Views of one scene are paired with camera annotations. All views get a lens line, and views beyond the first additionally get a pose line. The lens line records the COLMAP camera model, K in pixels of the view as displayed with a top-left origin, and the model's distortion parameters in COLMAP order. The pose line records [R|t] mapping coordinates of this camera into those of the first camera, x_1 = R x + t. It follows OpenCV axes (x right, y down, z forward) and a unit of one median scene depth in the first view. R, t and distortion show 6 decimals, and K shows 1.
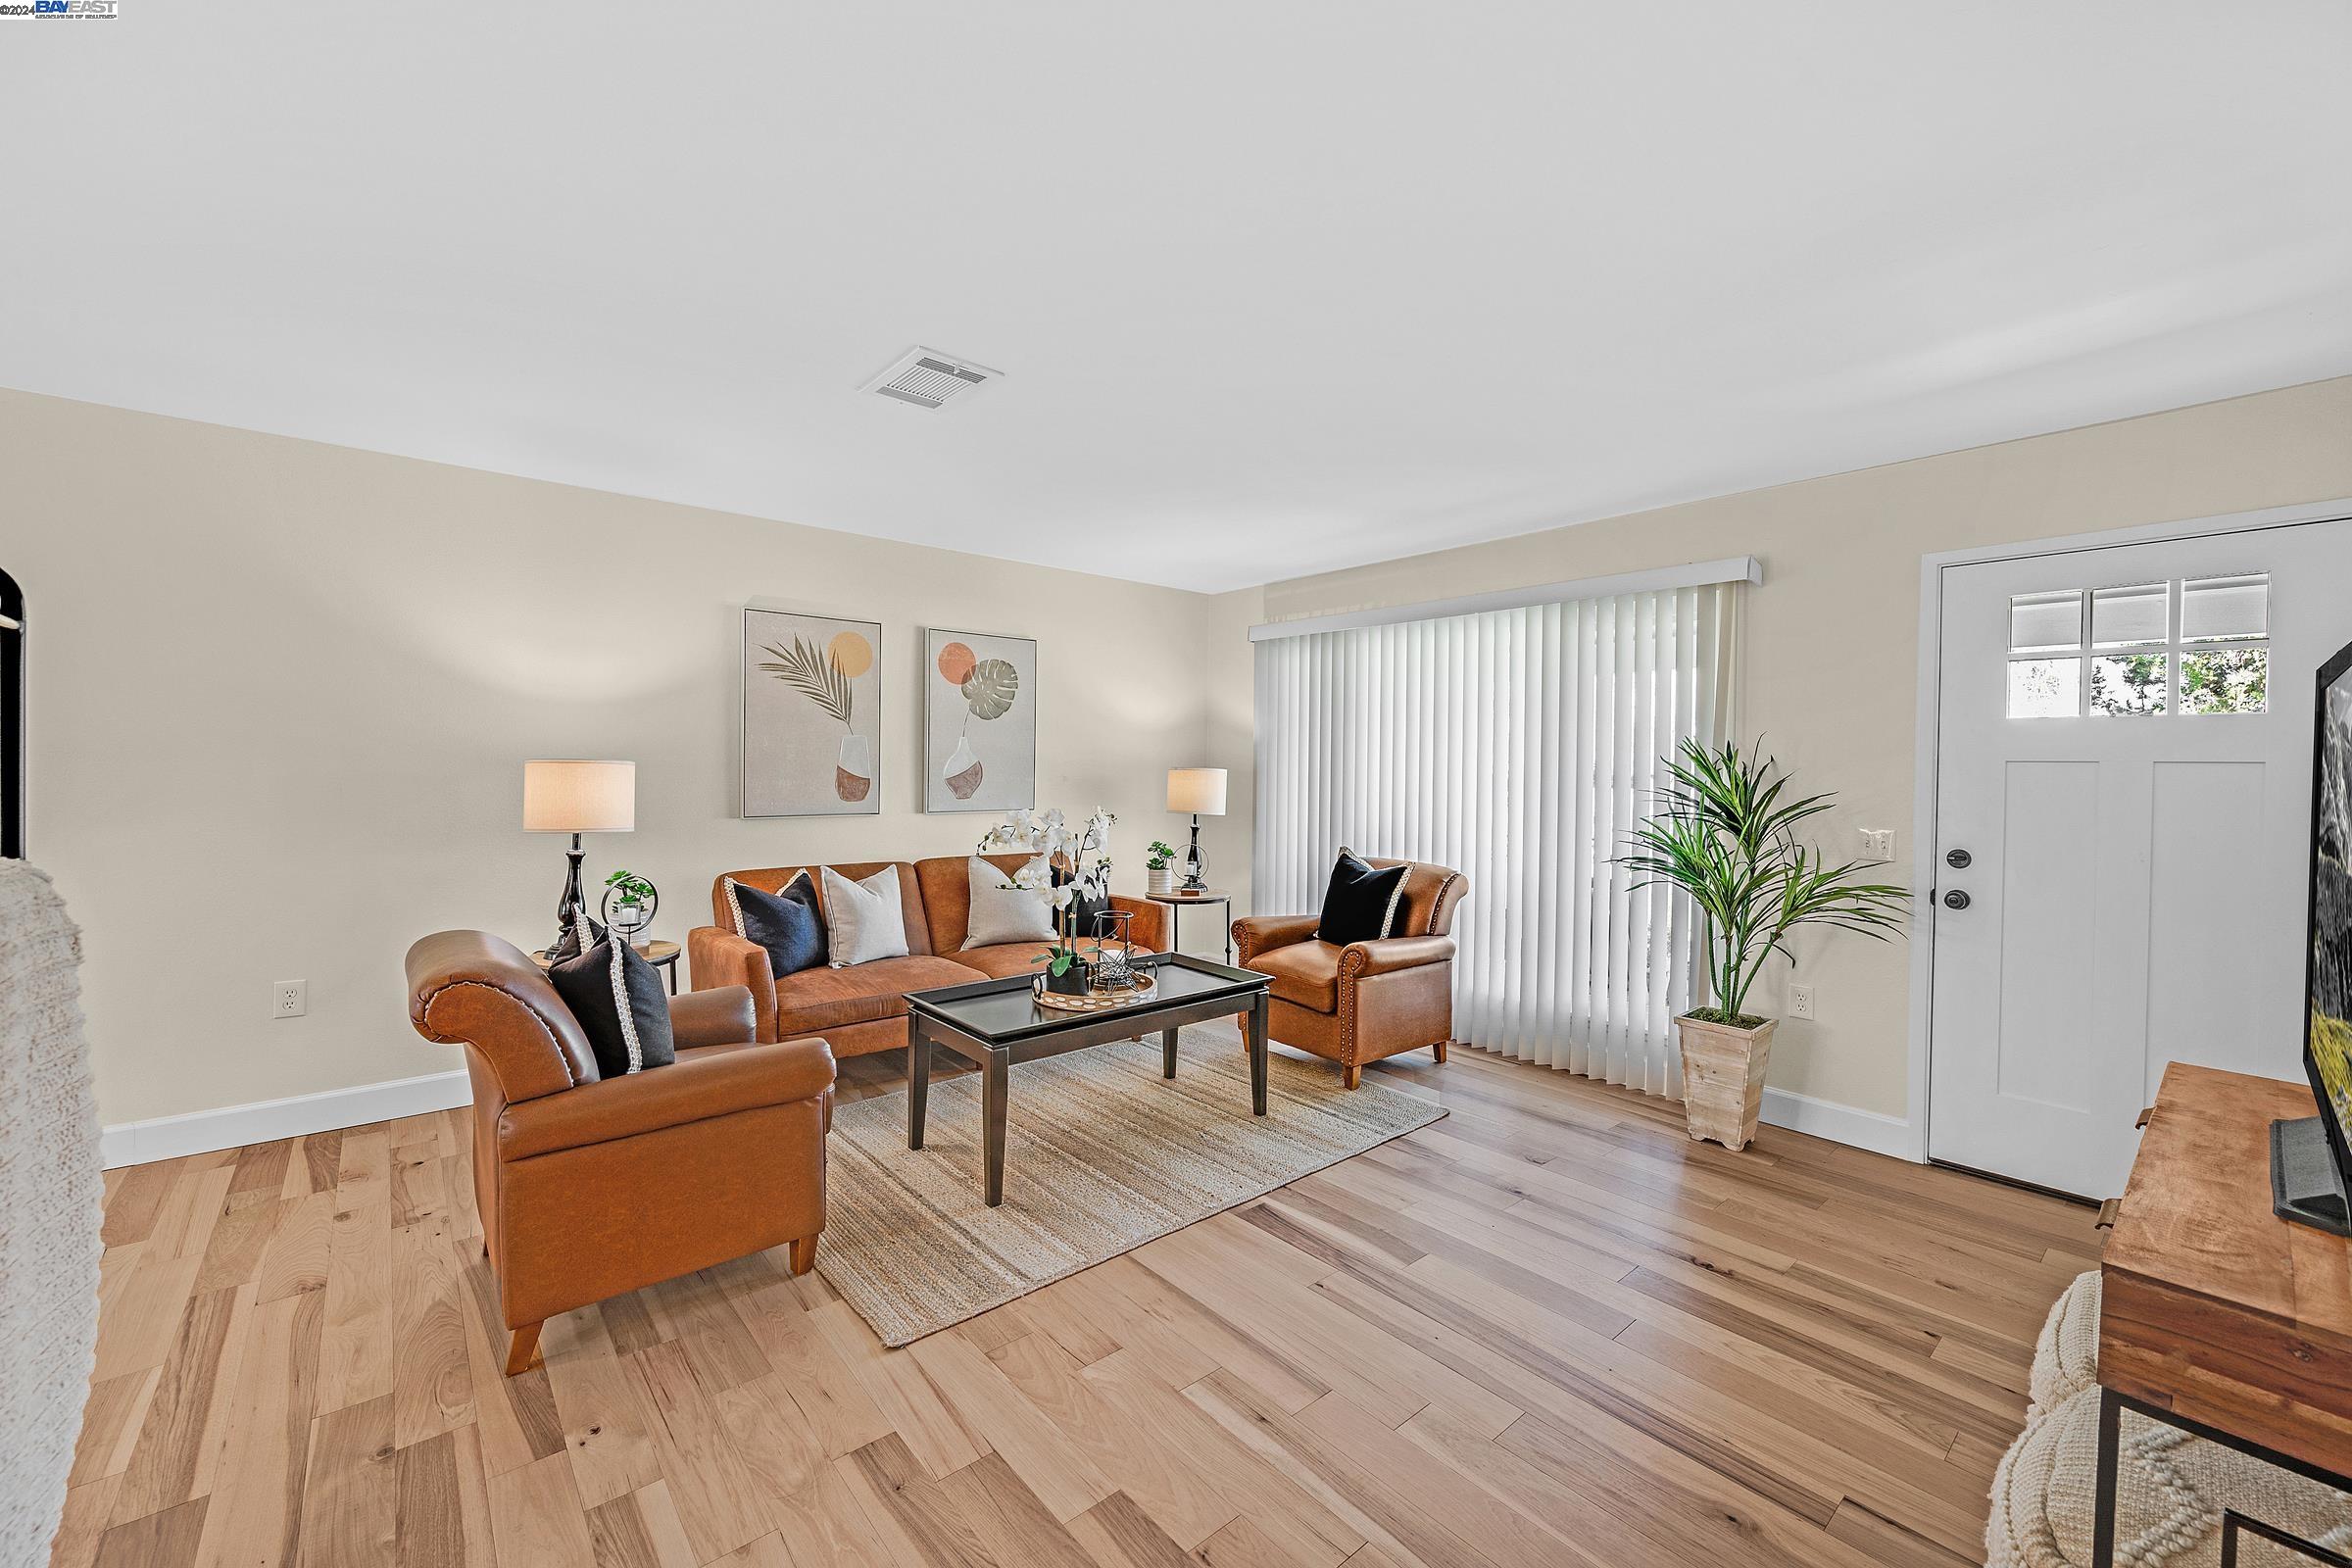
lens RADIAL K [[939.5, 0, 1188.0], [0, 939.5, 775.6], [0, 0, 1]] dist [-0.001377, -0.000088]
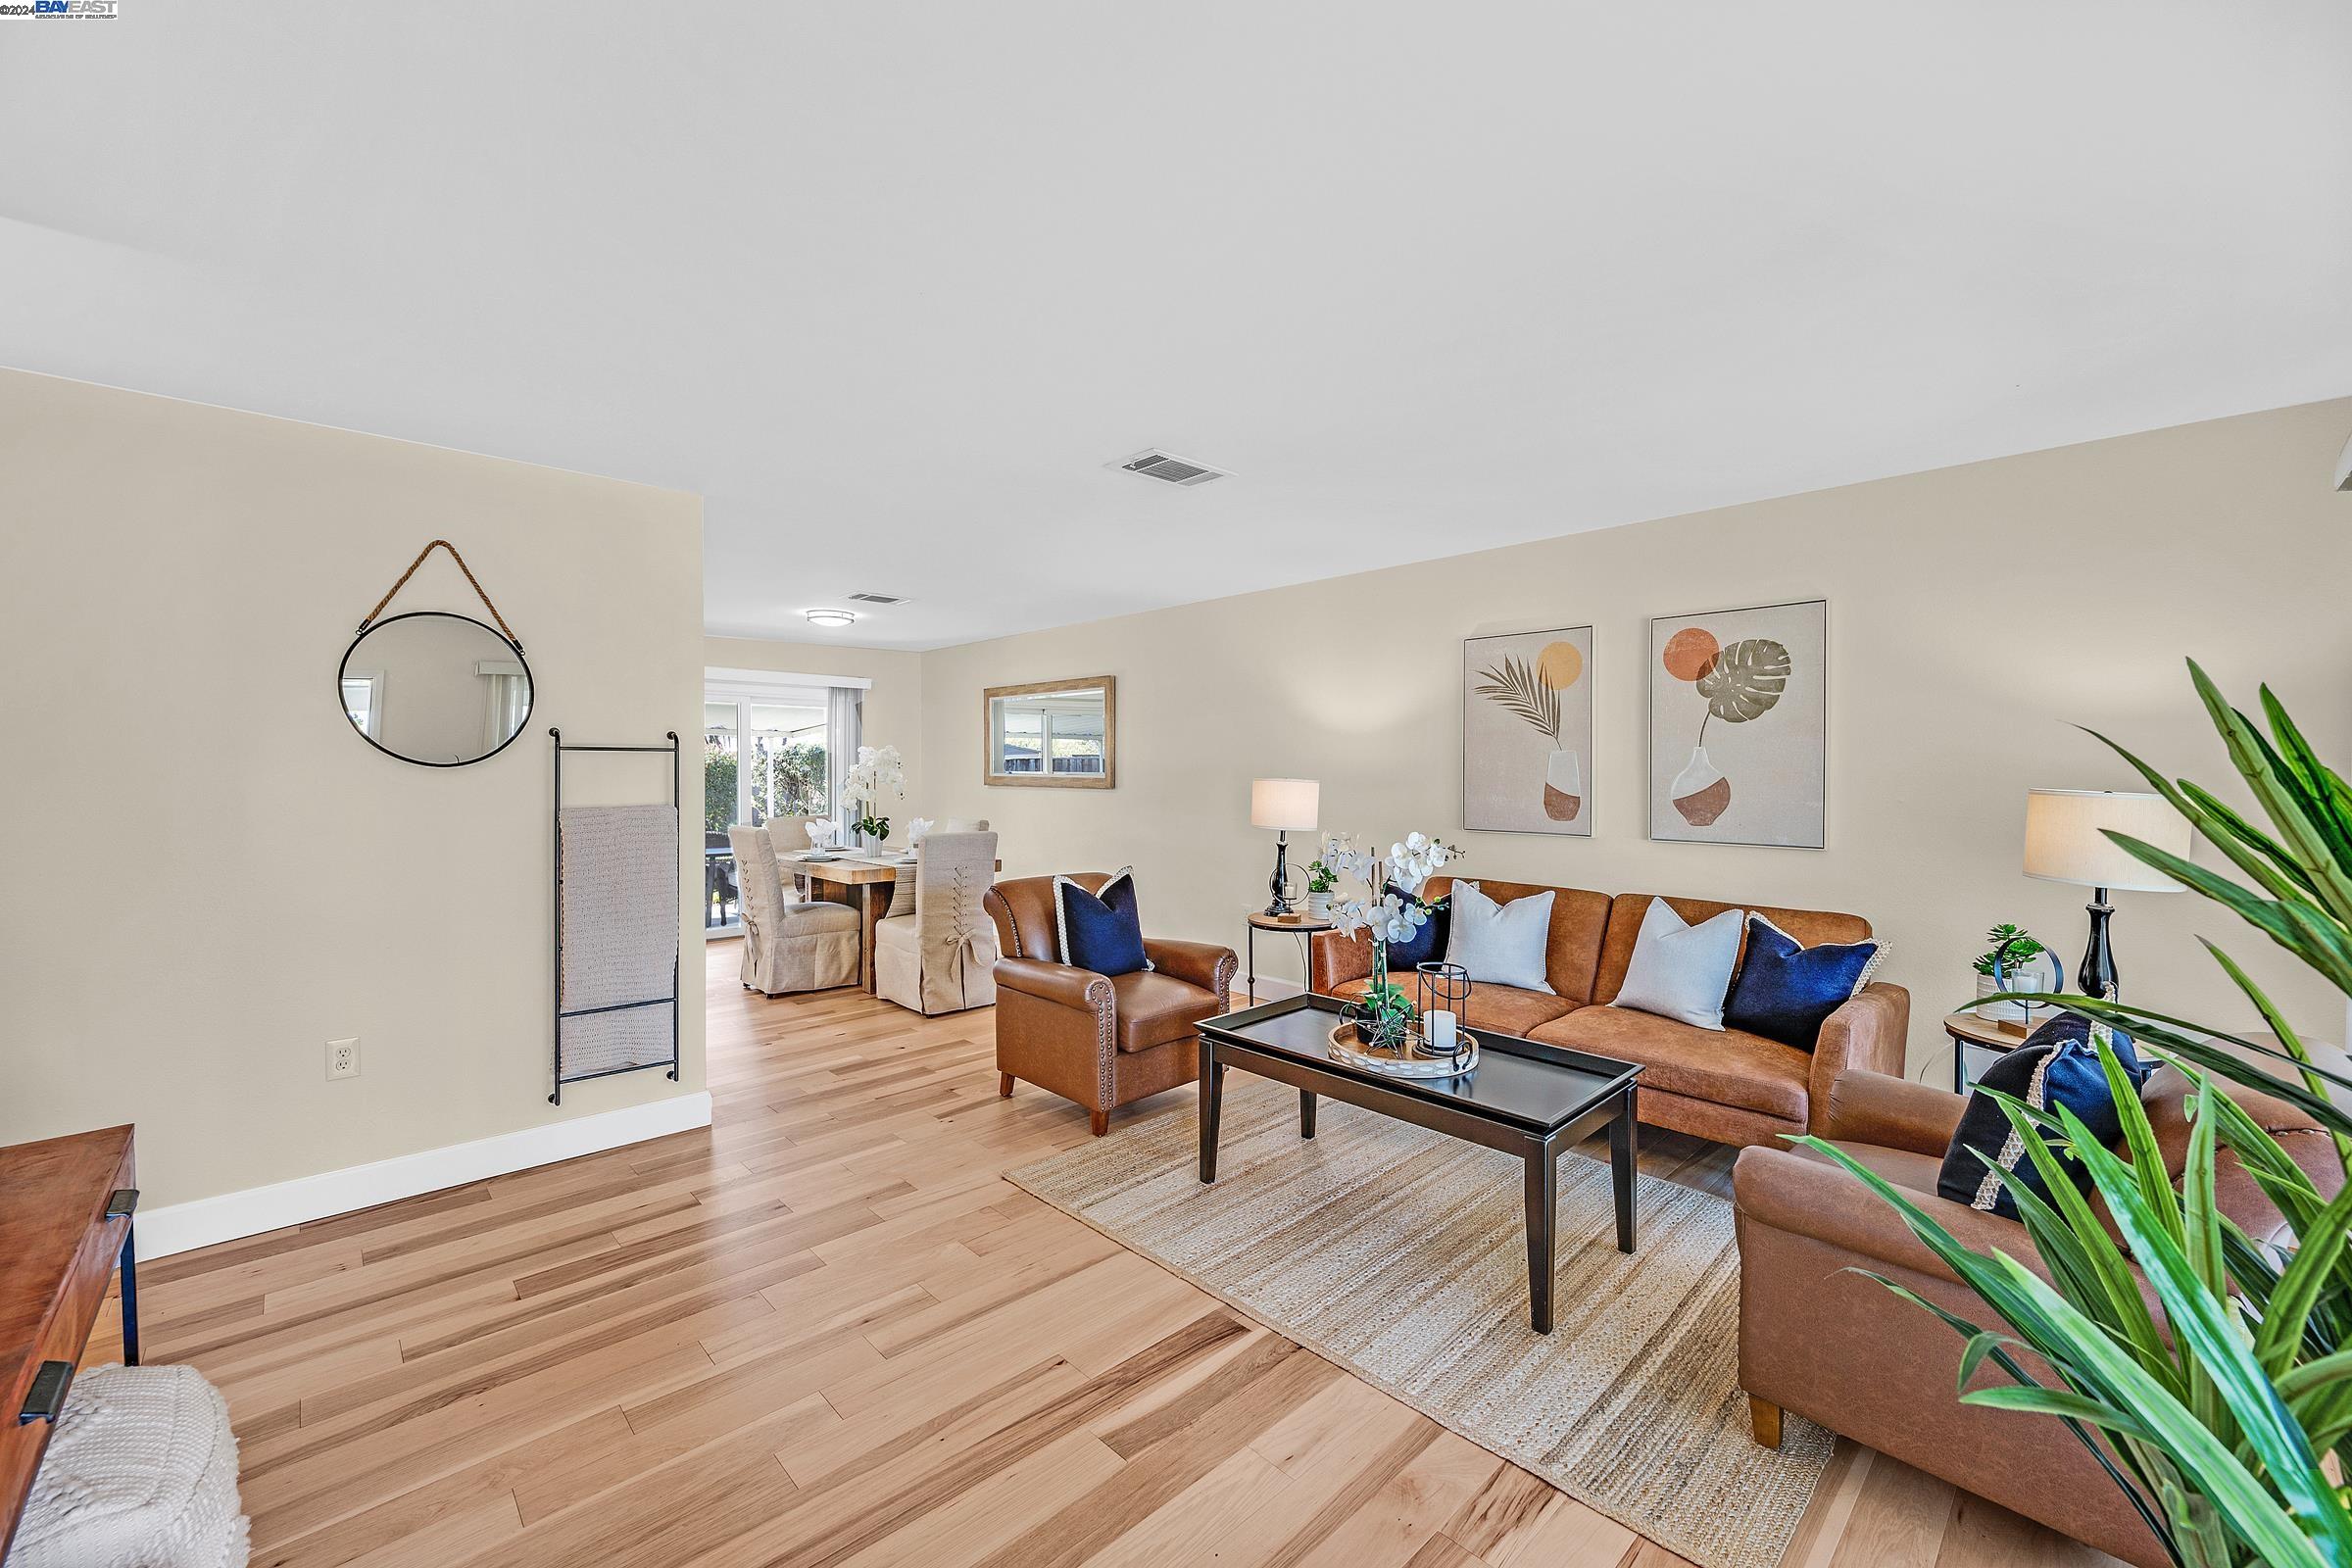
lens RADIAL K [[939.5, 0, 1188.0], [0, 939.5, 775.6], [0, 0, 1]] dist [-0.001377, -0.000088]
pose [[0.049737, -0.009900, -0.998713, 0.586430], [-0.017326, 0.999792, -0.010774, -0.001576], [0.998612, 0.017840, 0.049555, 0.605328]]
